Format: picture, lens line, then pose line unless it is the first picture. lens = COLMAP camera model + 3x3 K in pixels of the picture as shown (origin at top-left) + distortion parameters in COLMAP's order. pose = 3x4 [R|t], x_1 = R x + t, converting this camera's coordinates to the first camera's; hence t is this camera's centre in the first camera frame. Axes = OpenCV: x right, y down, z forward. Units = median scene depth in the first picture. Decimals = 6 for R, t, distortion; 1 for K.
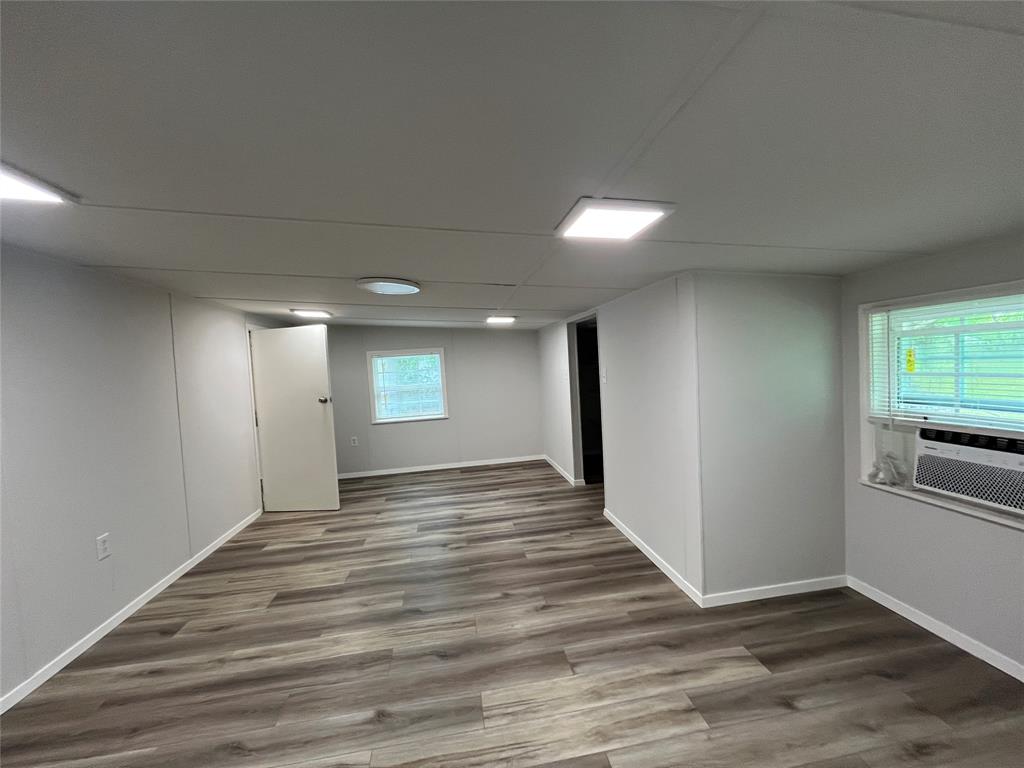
lens RADIAL K [[414.2, 0, 518.3], [0, 414.2, 381.6], [0, 0, 1]] dist [-0.004585, 0.000924]
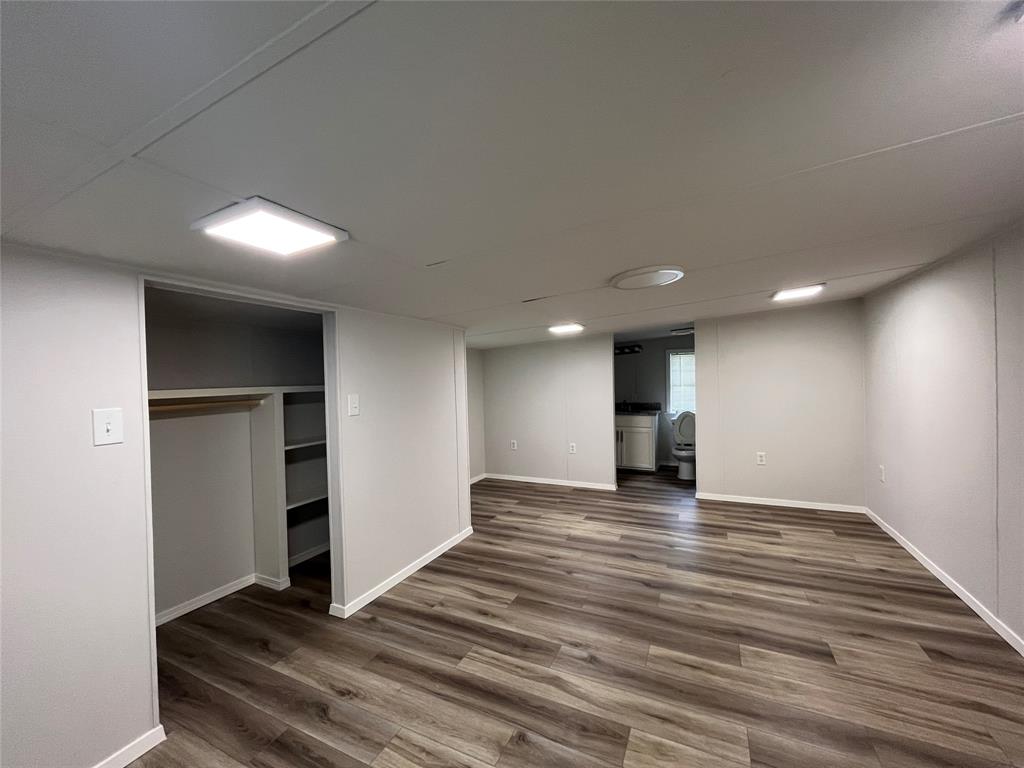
lens RADIAL K [[414.2, 0, 505.5], [0, 414.2, 386.8], [0, 0, 1]] dist [-0.004585, 0.000924]
pose [[-0.809404, 0.064978, 0.583646, -0.602520], [0.095993, 0.995131, 0.022335, -0.052422], [-0.579353, 0.074104, -0.811701, 2.018713]]
